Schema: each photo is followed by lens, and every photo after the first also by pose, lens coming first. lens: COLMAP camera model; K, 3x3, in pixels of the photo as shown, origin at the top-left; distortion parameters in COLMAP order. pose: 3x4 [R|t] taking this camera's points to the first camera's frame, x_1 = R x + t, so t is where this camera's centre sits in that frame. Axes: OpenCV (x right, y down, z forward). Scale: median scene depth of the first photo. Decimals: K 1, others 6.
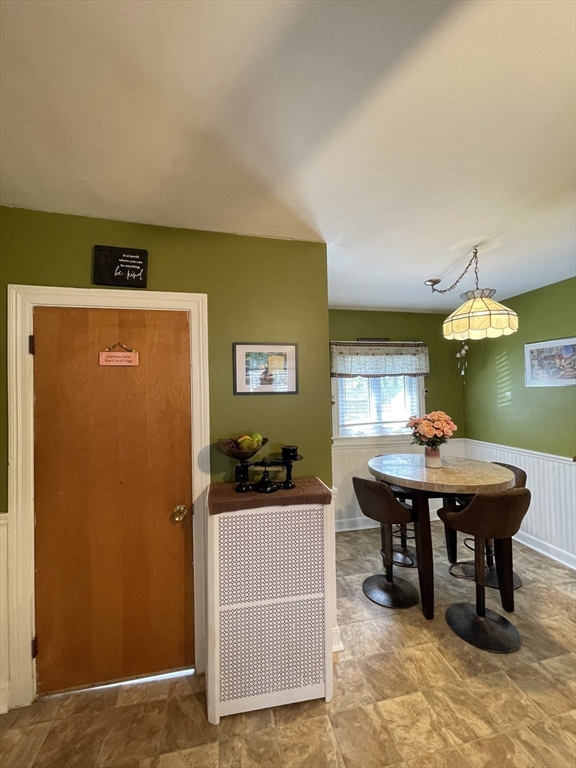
lens RADIAL K [[309.9, 0, 289.3], [0, 309.9, 383.8], [0, 0, 1]] dist [-0.002737, -0.000748]
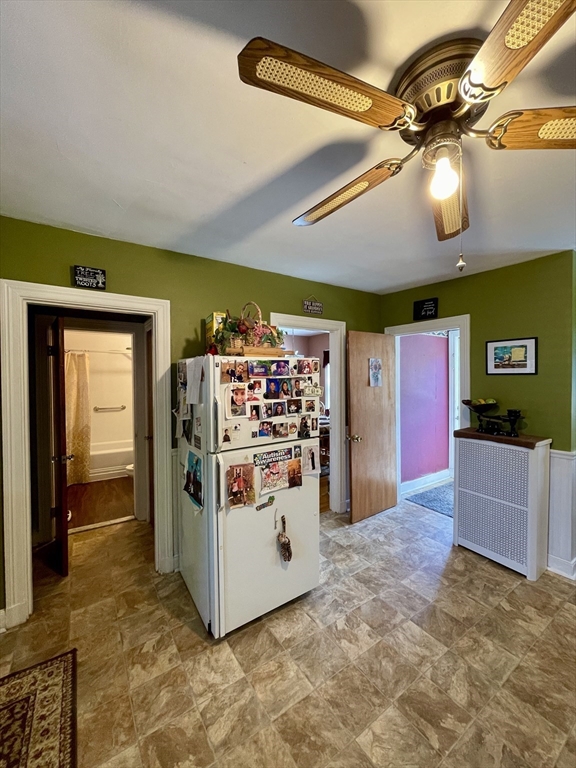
lens RADIAL K [[309.9, 0, 283.3], [0, 309.9, 381.9], [0, 0, 1]] dist [-0.002737, -0.000748]
pose [[0.358764, 0.023378, -0.933135, 1.439705], [0.008346, 0.999566, 0.028251, 0.035007], [0.933391, -0.017924, 0.358414, 0.818029]]
